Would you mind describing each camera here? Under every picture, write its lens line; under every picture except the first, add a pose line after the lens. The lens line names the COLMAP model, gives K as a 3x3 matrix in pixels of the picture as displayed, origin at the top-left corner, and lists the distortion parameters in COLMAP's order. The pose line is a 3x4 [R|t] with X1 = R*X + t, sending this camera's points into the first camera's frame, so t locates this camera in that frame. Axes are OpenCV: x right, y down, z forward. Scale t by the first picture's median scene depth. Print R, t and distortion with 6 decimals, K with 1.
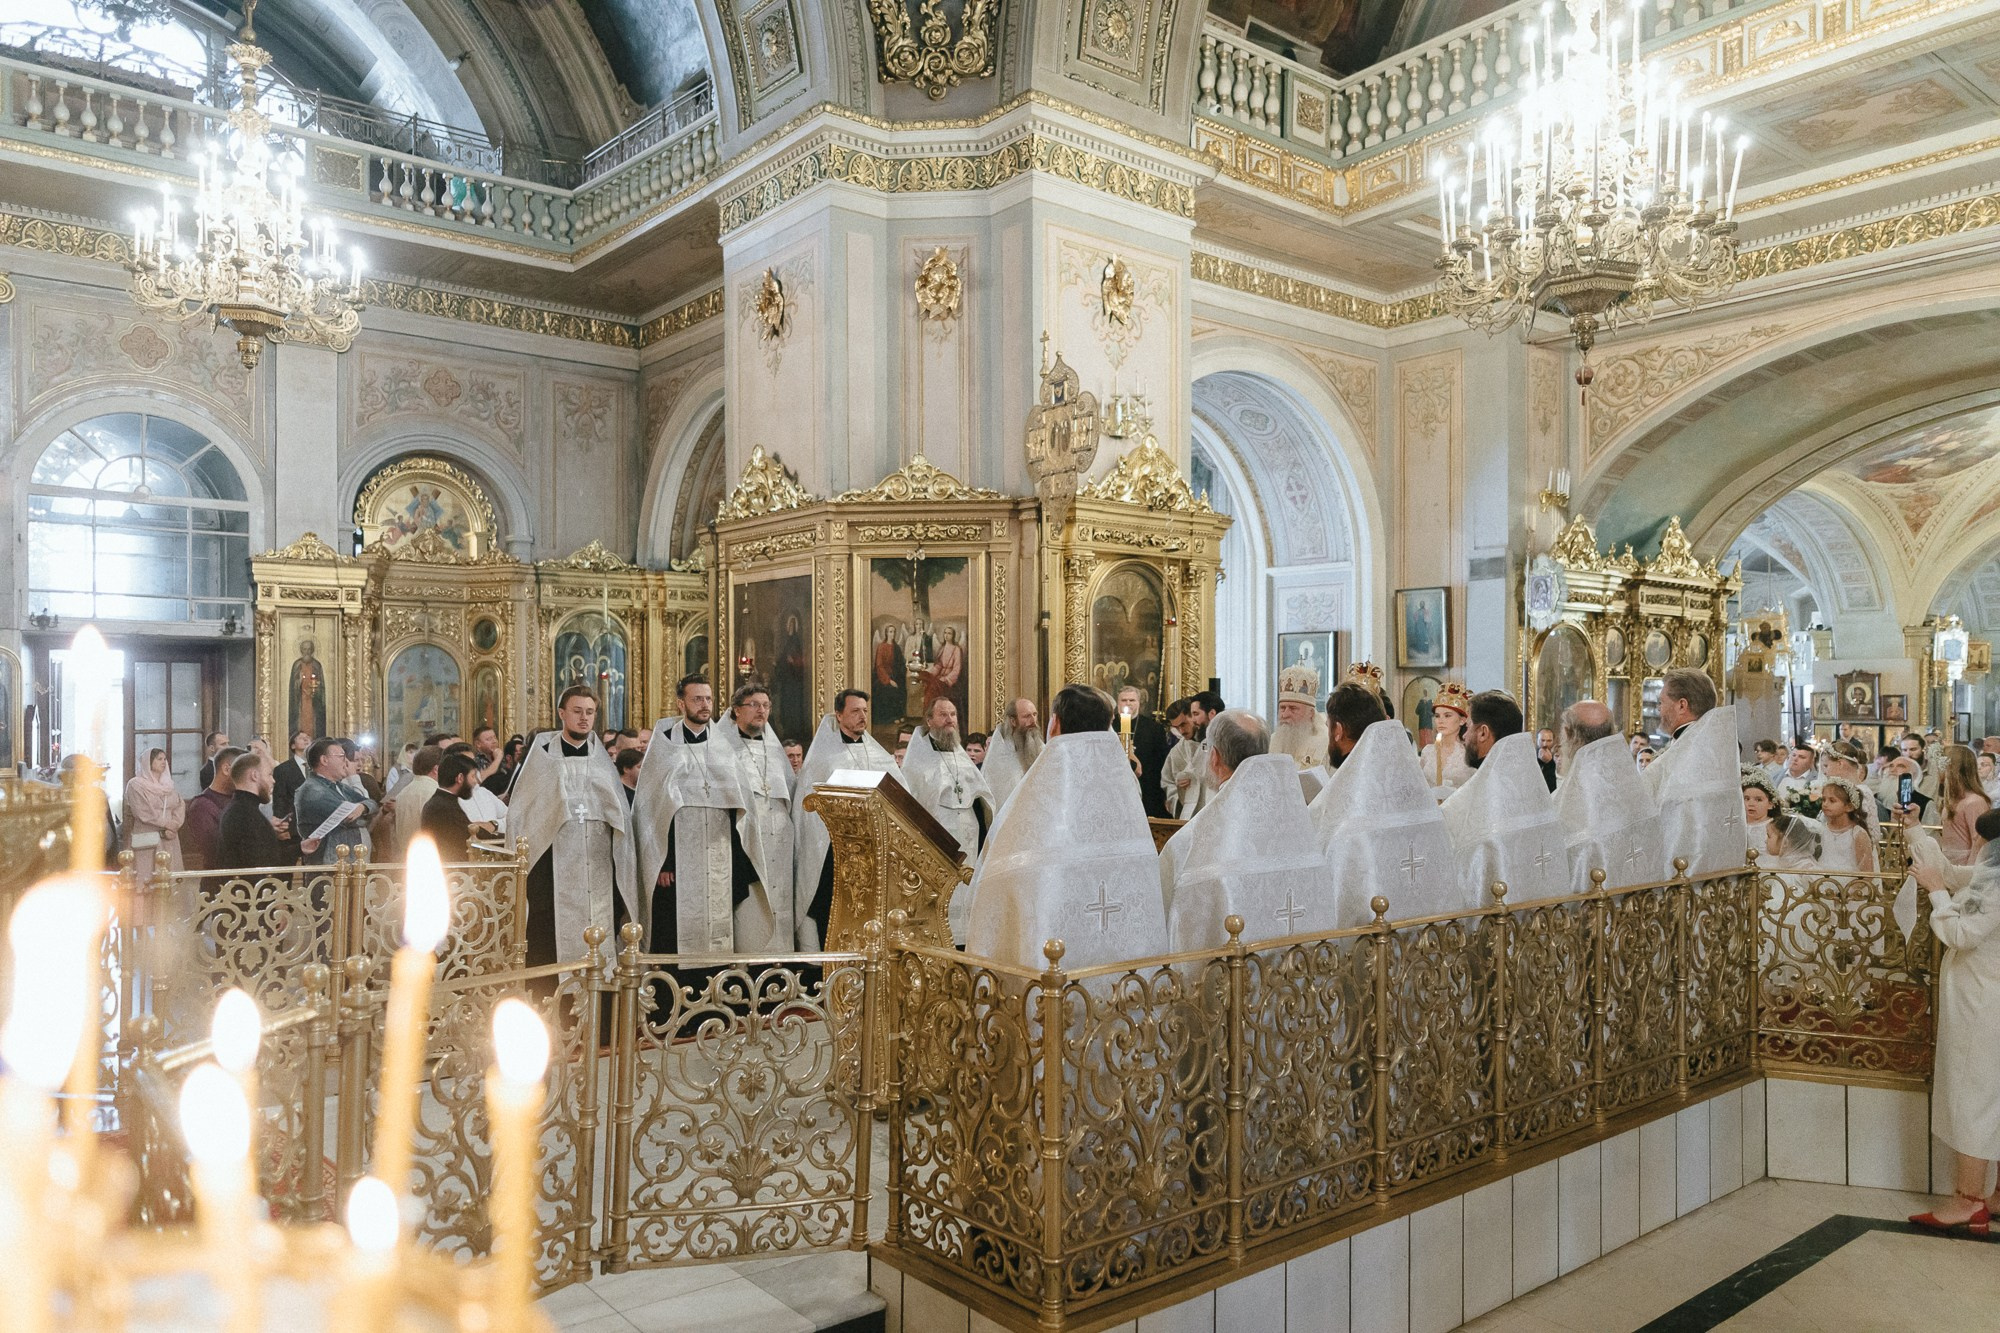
lens RADIAL K [[1393.5, 0, 996.2], [0, 1393.5, 713.9], [0, 0, 1]] dist [0.002494, 0.000541]
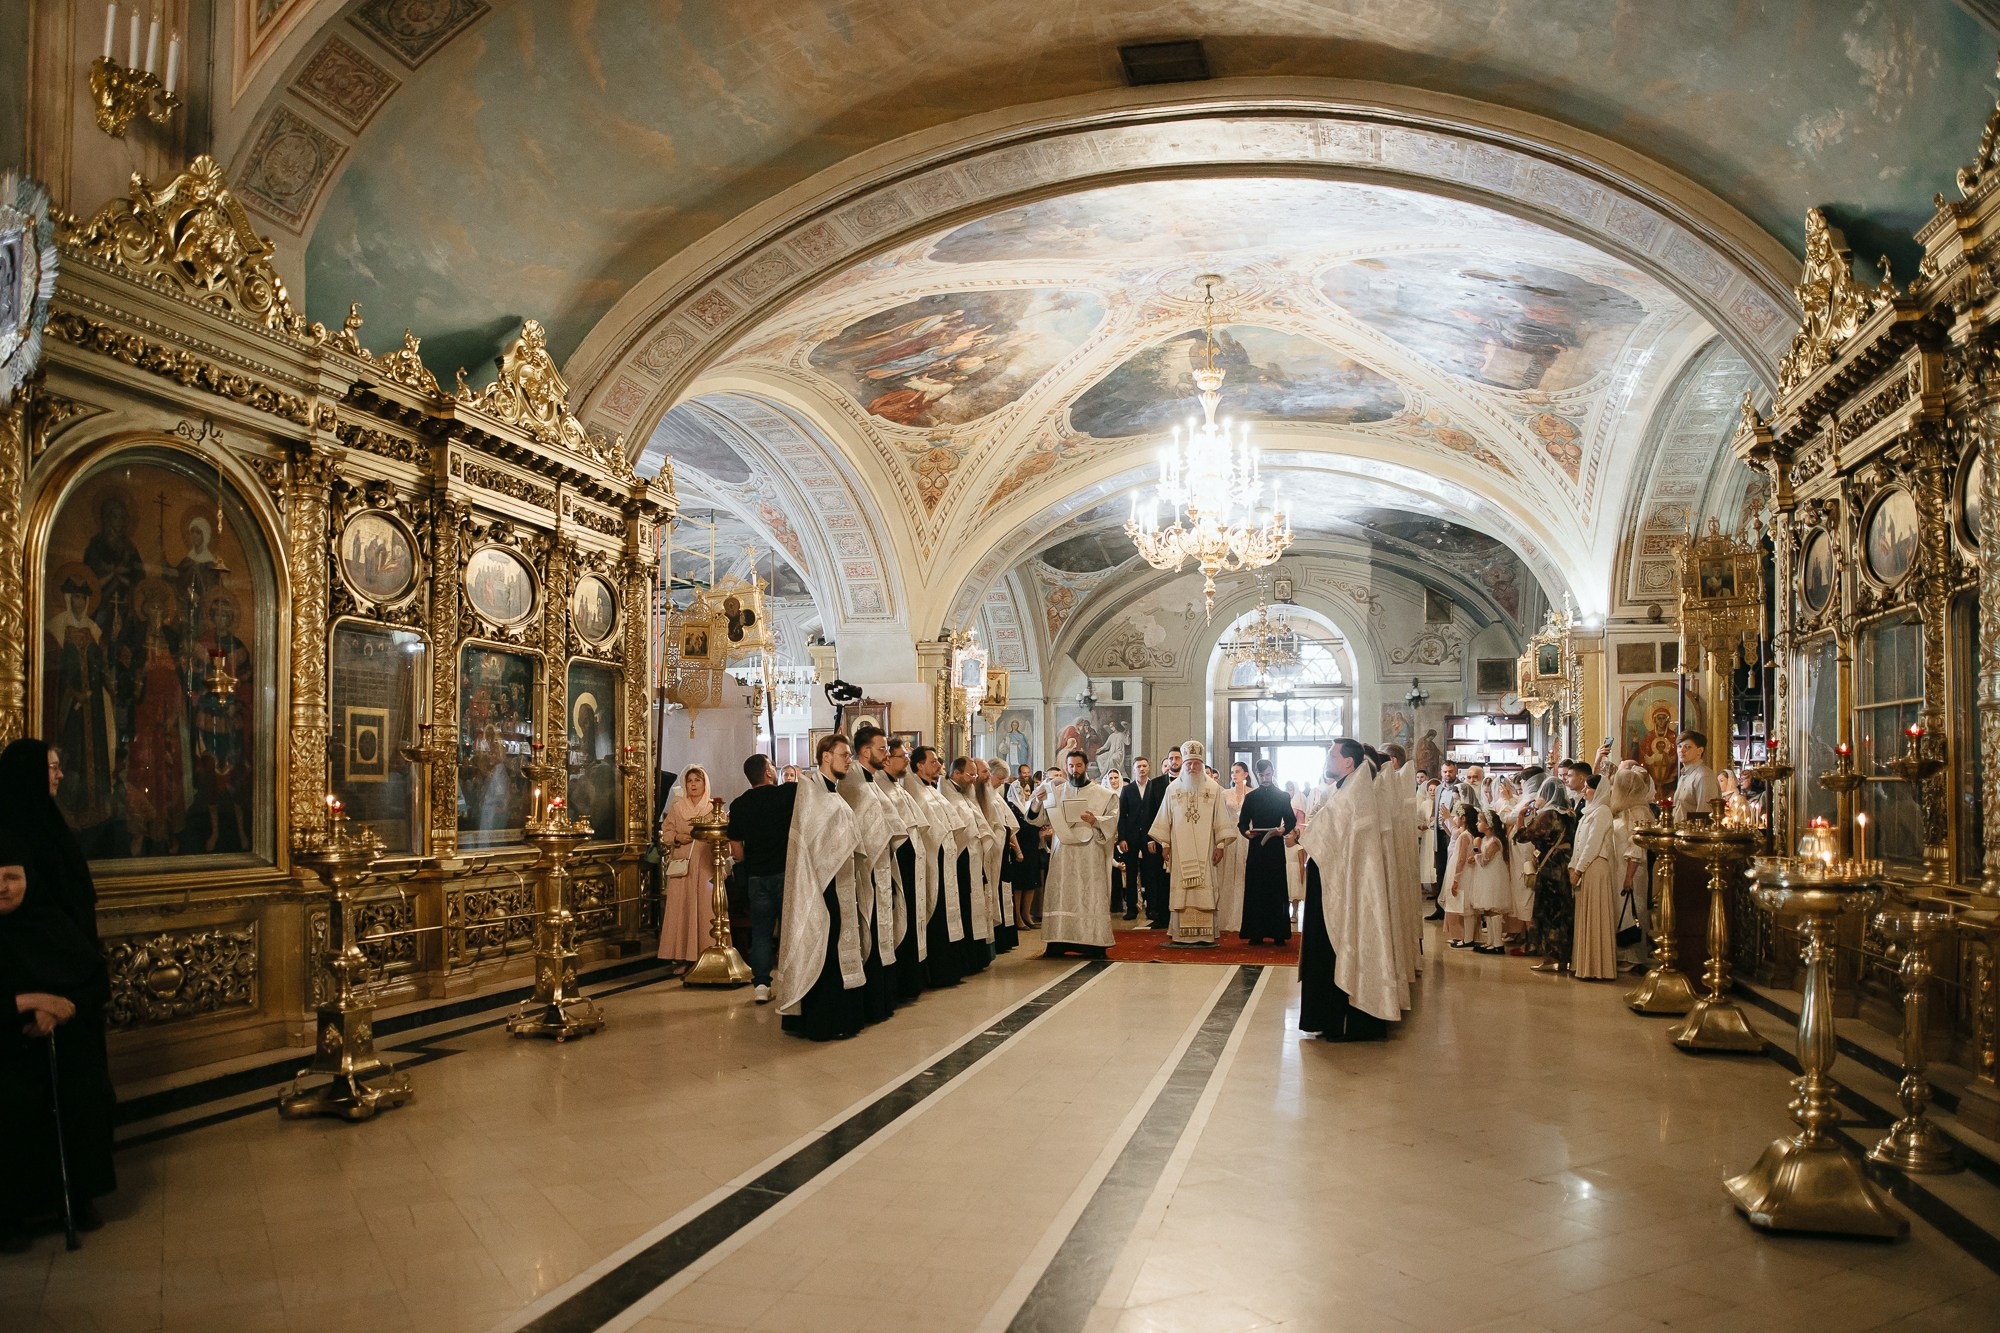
lens RADIAL K [[1393.5, 0, 996.2], [0, 1393.5, 713.9], [0, 0, 1]] dist [0.002494, 0.000541]
pose [[0.805786, 0.032768, 0.591300, 0.309928], [0.004212, 0.998126, -0.061053, 0.028284], [-0.592192, 0.051686, 0.804138, 0.477318]]
